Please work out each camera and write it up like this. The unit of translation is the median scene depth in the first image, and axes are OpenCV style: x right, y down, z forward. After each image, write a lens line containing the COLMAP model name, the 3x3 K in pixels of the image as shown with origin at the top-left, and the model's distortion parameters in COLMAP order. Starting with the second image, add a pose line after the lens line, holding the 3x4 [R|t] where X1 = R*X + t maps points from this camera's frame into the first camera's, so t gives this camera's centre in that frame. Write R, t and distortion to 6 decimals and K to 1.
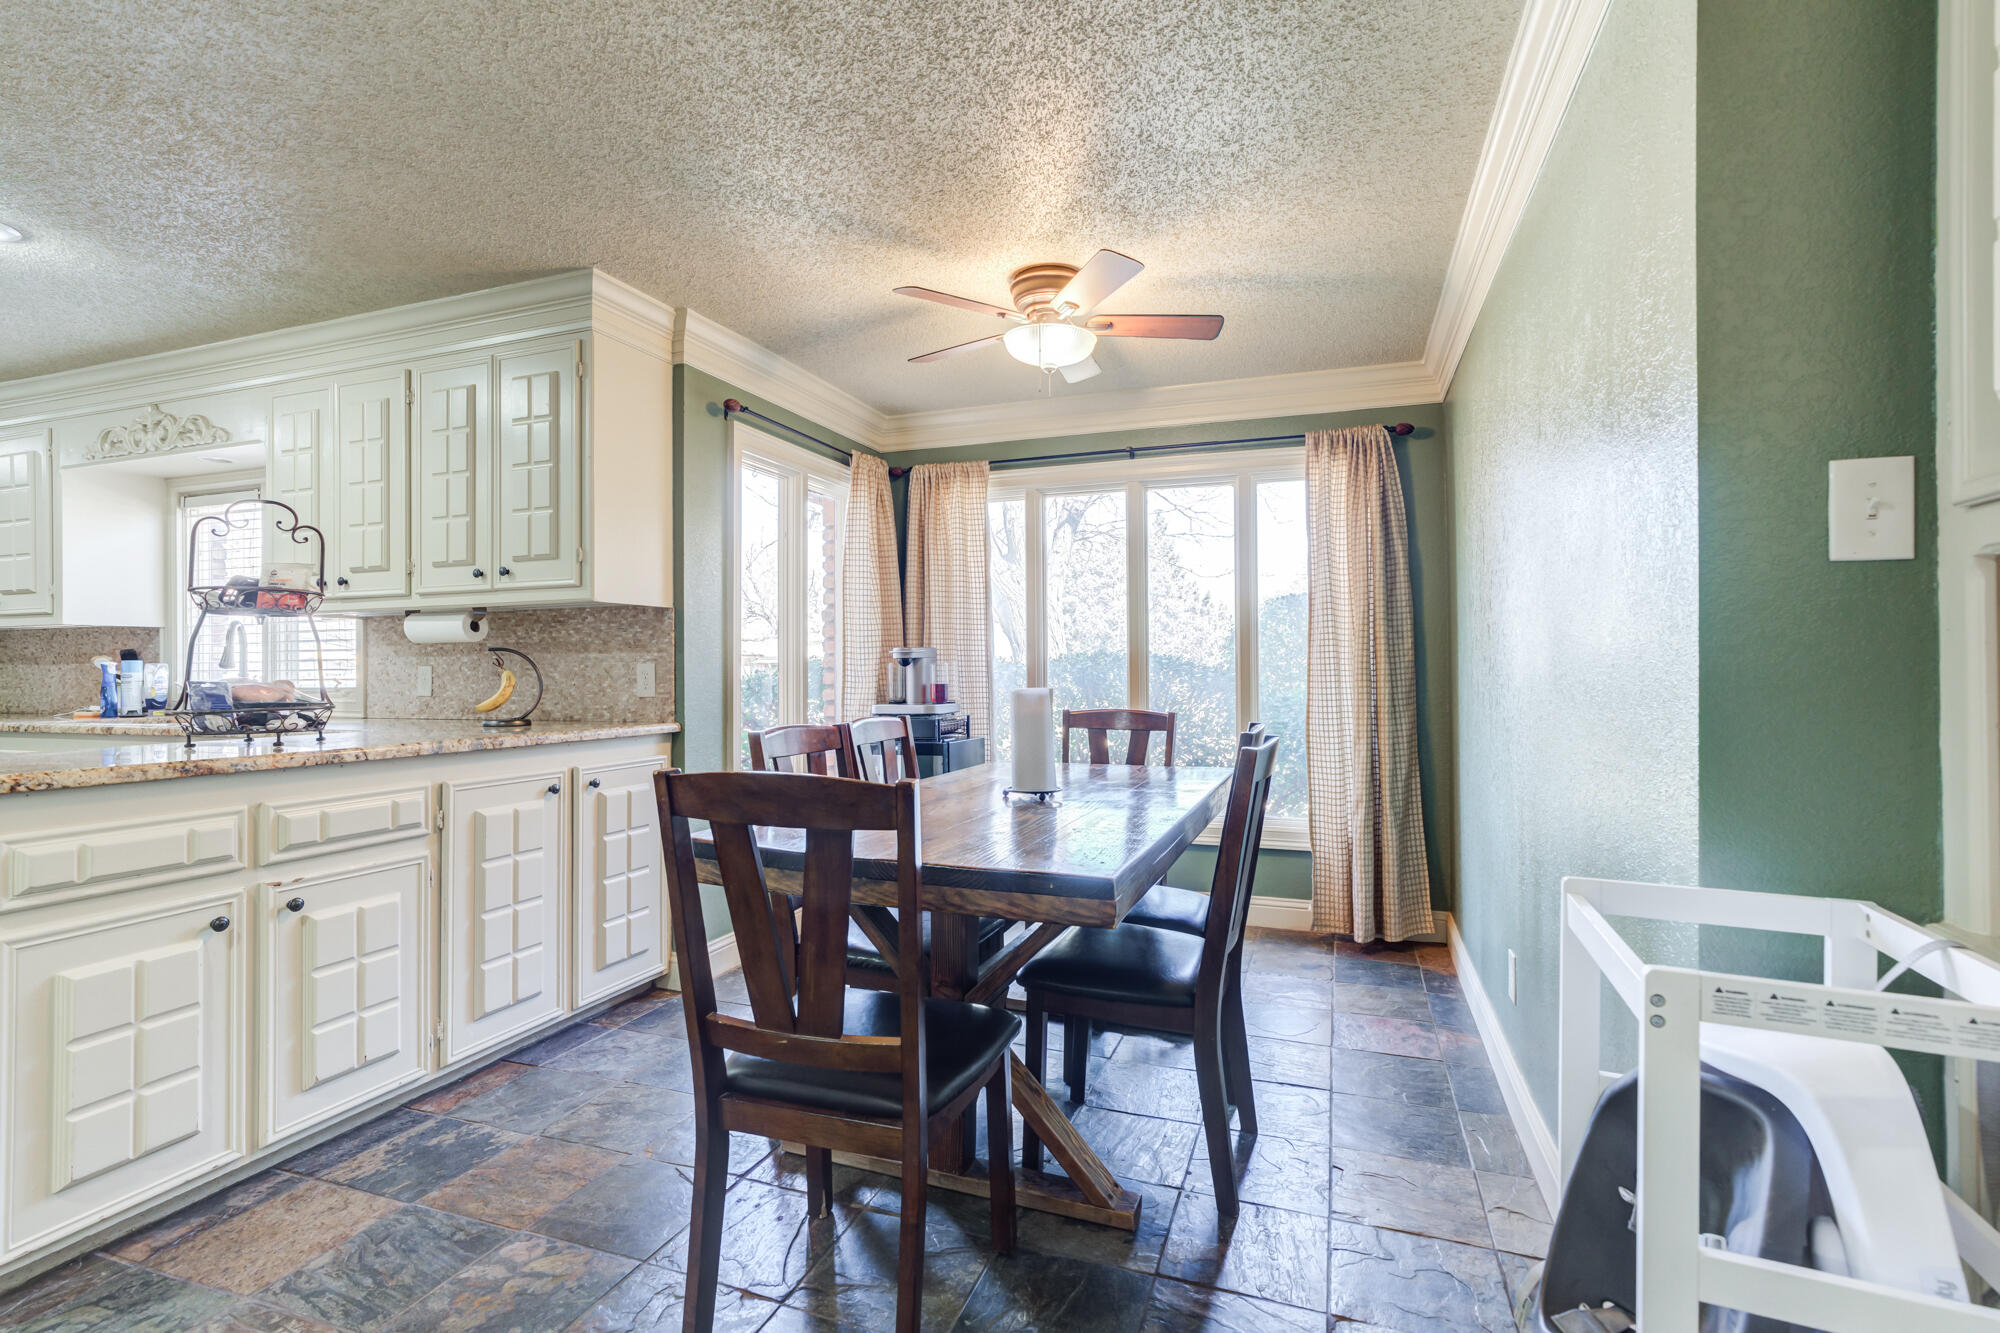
lens RADIAL K [[921.3, 0, 1013.4], [0, 921.3, 659.6], [0, 0, 1]] dist [-0.022237, 0.017480]
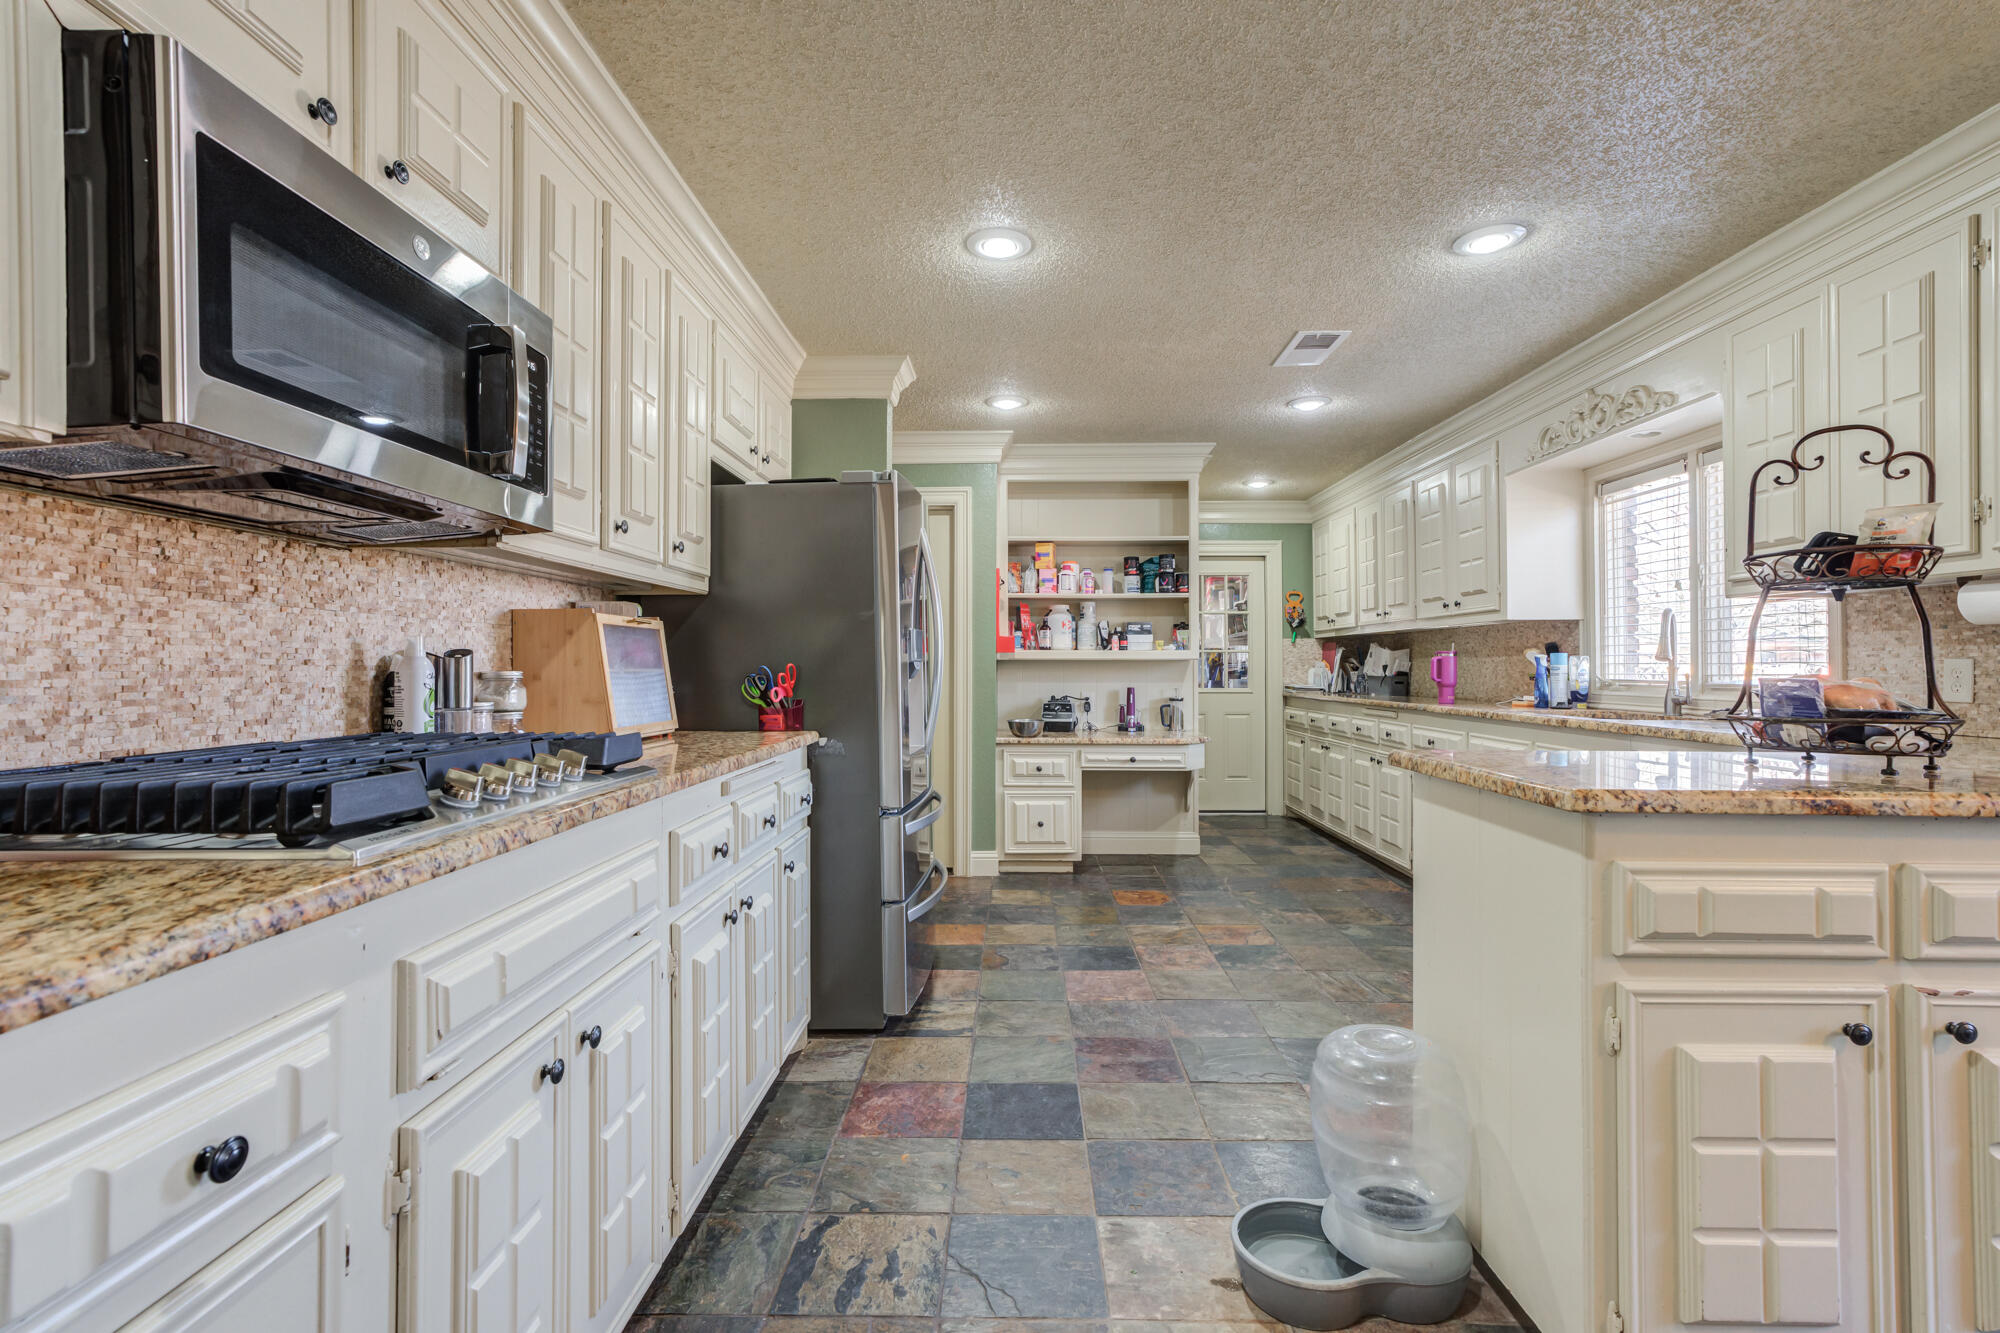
lens RADIAL K [[921.3, 0, 1013.4], [0, 921.3, 659.6], [0, 0, 1]] dist [-0.022237, 0.017480]
pose [[0.341703, 0.001804, -0.939806, -0.288366], [0.005526, 0.999977, 0.003928, 0.001326], [0.939792, -0.006535, 0.341685, 0.112545]]
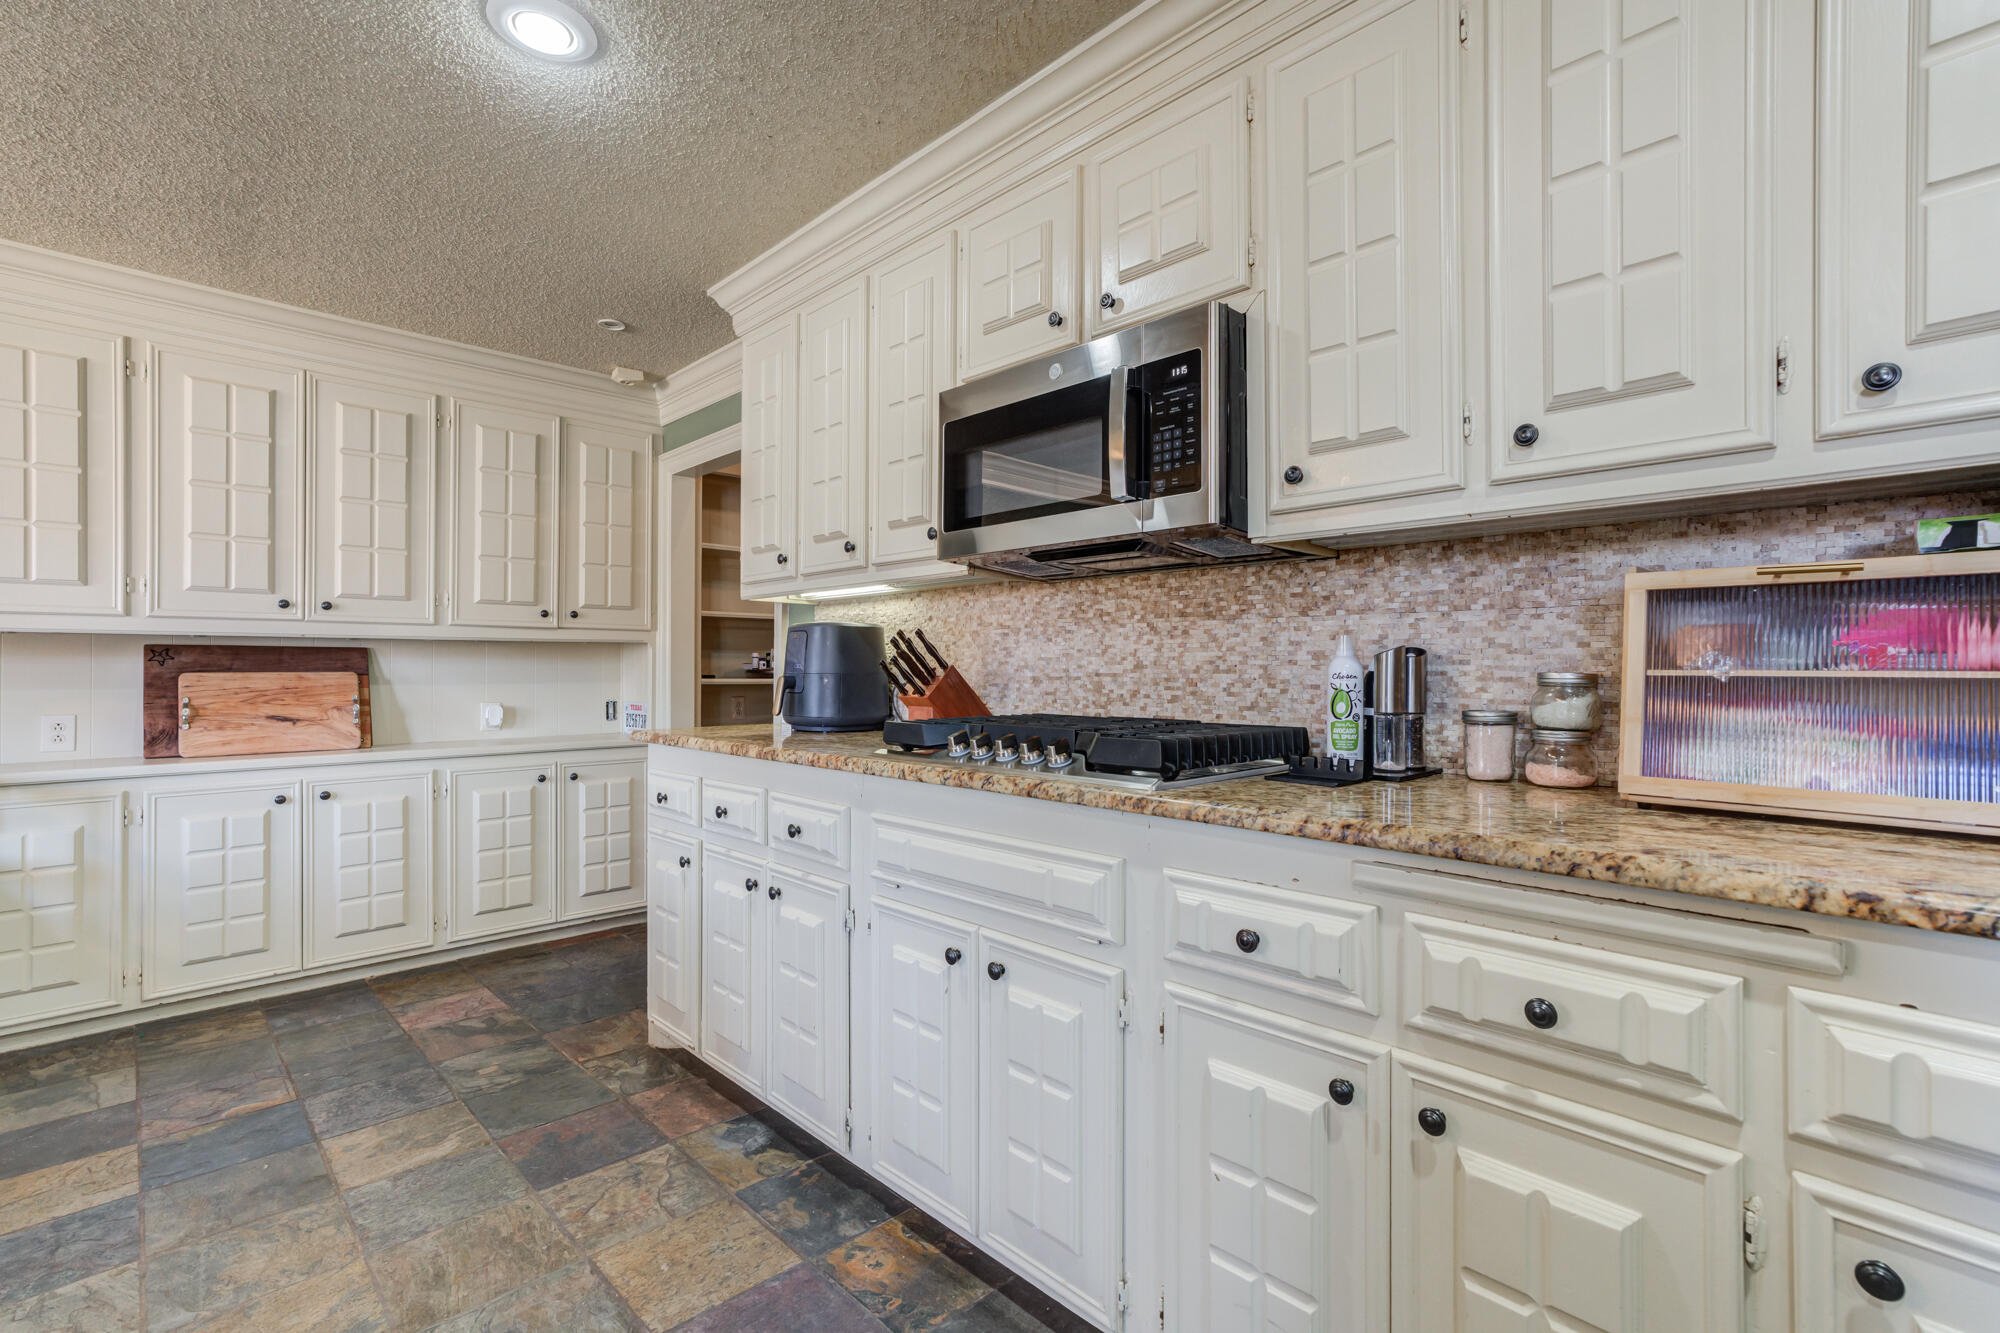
lens RADIAL K [[921.3, 0, 1013.4], [0, 921.3, 659.6], [0, 0, 1]] dist [-0.022237, 0.017480]
pose [[-0.902412, 0.013047, 0.430676, -1.035364], [0.005468, 0.999808, -0.018832, 0.011646], [-0.430839, -0.014639, -0.902310, 0.567200]]
